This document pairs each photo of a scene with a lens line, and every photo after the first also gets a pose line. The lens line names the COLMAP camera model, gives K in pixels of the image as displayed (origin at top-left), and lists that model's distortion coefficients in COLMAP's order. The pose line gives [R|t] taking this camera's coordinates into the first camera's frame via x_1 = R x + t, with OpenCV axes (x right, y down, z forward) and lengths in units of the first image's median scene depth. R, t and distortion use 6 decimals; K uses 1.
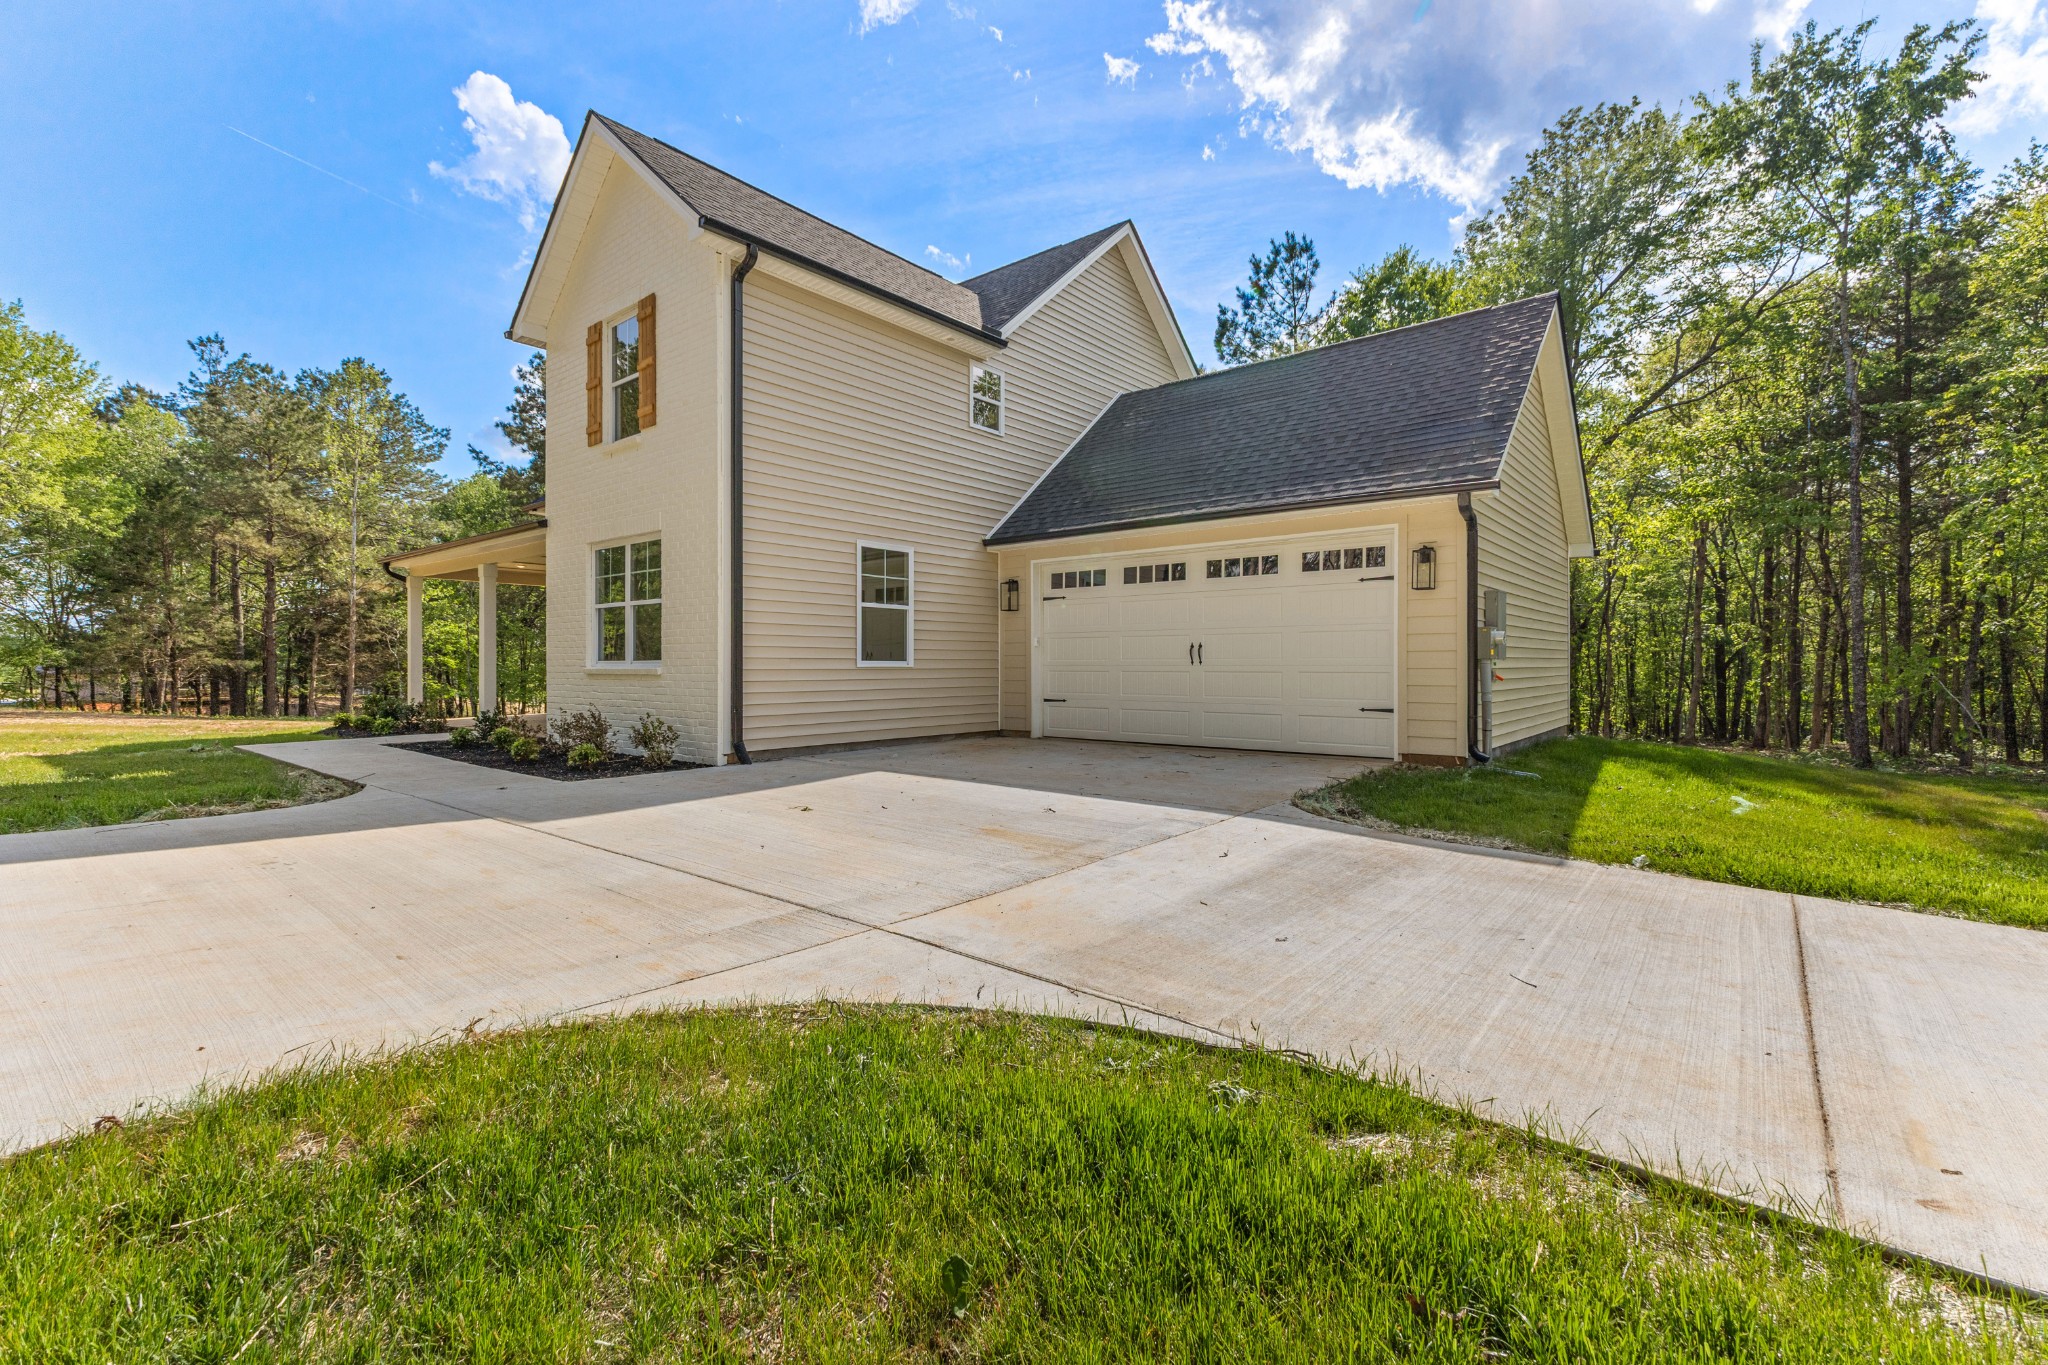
lens RADIAL K [[887.4, 0, 1017.3], [0, 887.4, 662.2], [0, 0, 1]] dist [0.027276, 0.000035]
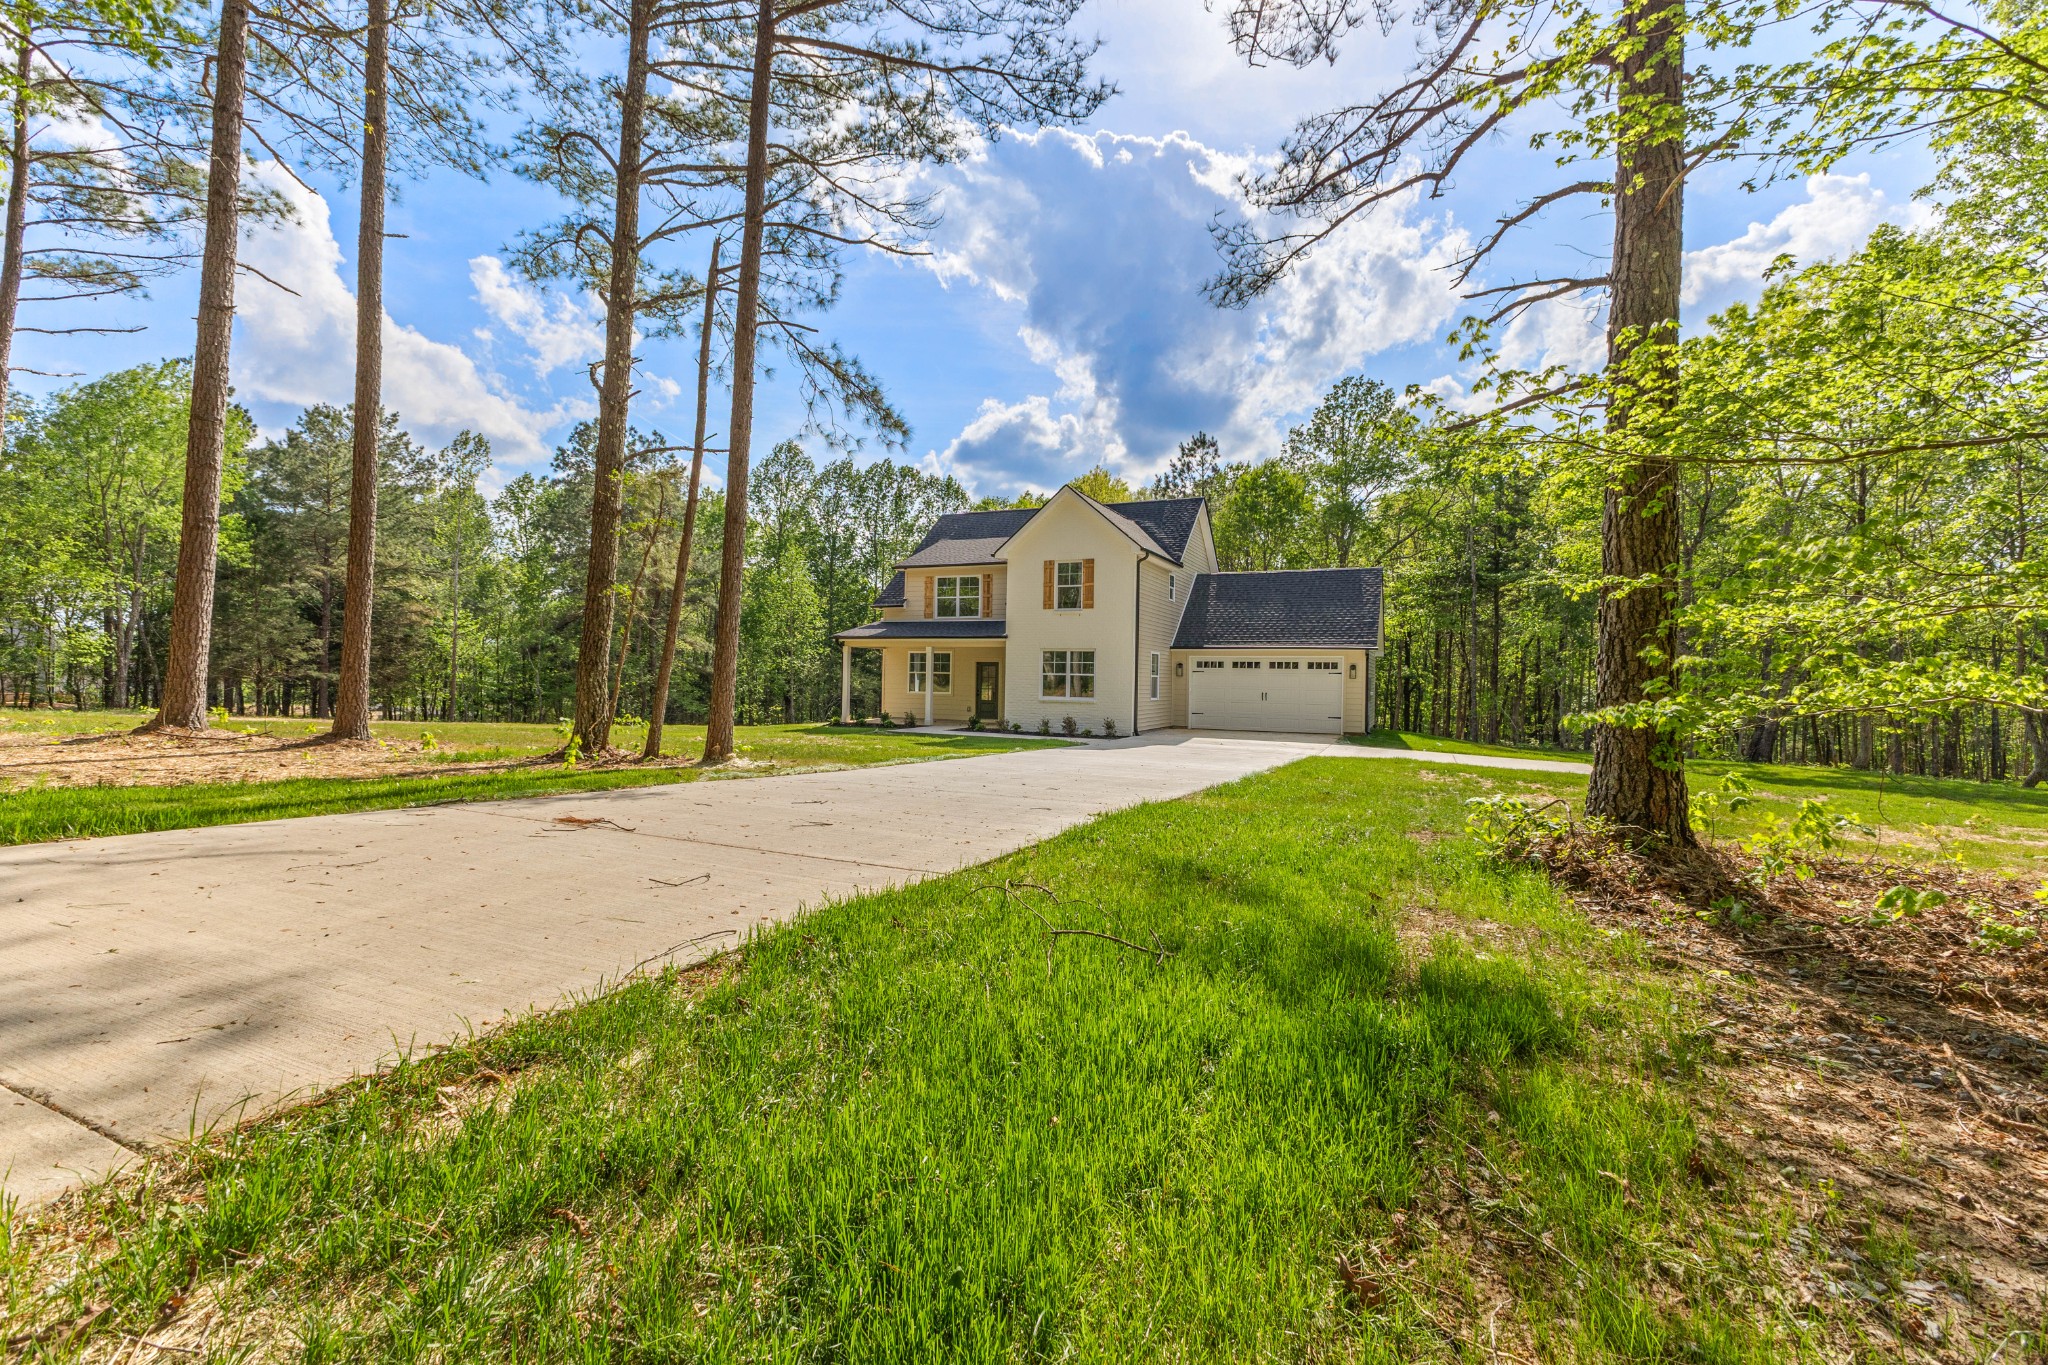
lens RADIAL K [[887.4, 0, 1026.2], [0, 887.4, 687.2], [0, 0, 1]] dist [0.027276, 0.000035]
pose [[0.963562, 0.015067, 0.267060, -1.070882], [-0.018364, 0.999783, 0.009852, -0.045347], [-0.266854, -0.014397, 0.963629, -1.227608]]
